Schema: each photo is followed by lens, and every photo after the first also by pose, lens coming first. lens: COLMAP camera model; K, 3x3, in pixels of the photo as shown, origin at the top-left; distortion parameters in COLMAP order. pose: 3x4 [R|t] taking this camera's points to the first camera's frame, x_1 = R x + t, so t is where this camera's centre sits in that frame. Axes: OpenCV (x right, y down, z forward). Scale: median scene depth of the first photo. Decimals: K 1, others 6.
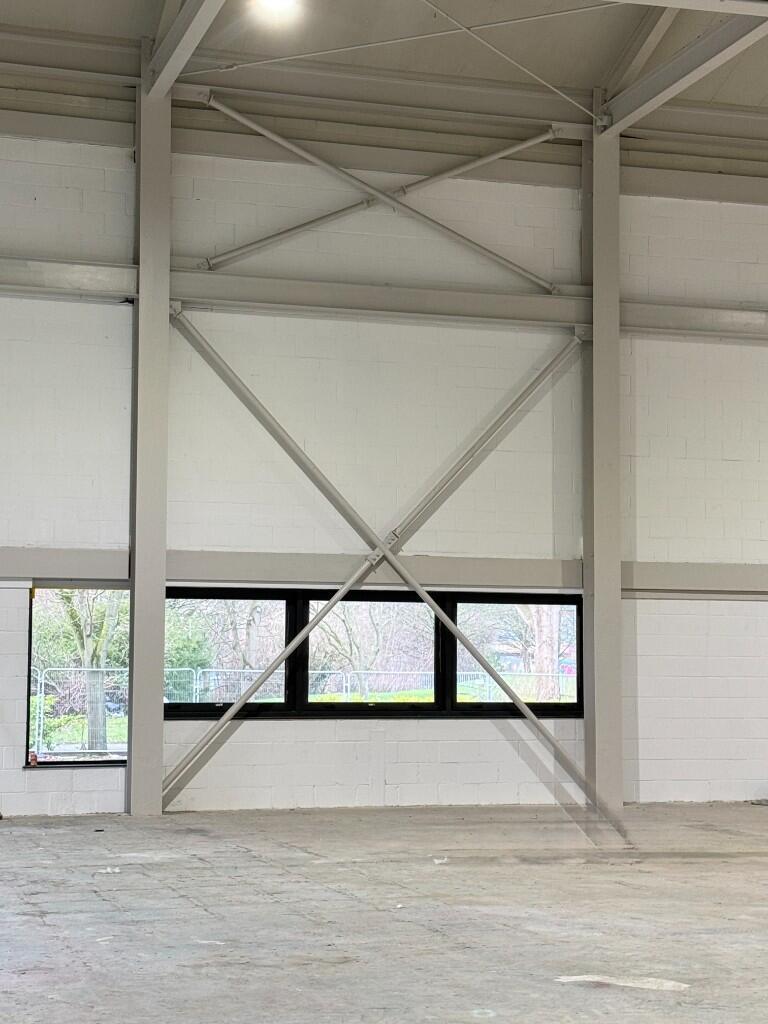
lens RADIAL K [[1843.7, 0, 389.7], [0, 1843.7, 506.4], [0, 0, 1]] dist [0.174796, 0.000000]
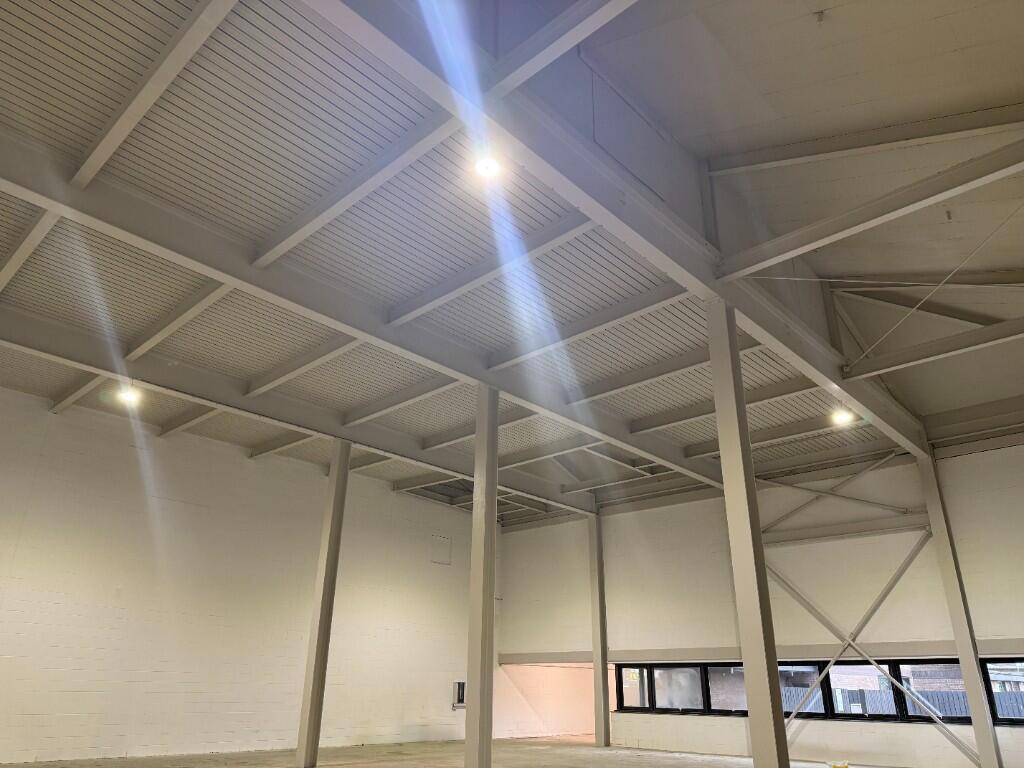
lens RADIAL K [[725.5, 0, 509.8], [0, 725.5, 390.2], [0, 0, 1]] dist [0.054162, -0.061348]
pose [[0.498901, -0.330578, -0.801134, 0.621988], [0.066416, 0.936259, -0.344975, 0.017862], [0.864110, 0.118901, 0.489056, 0.150201]]
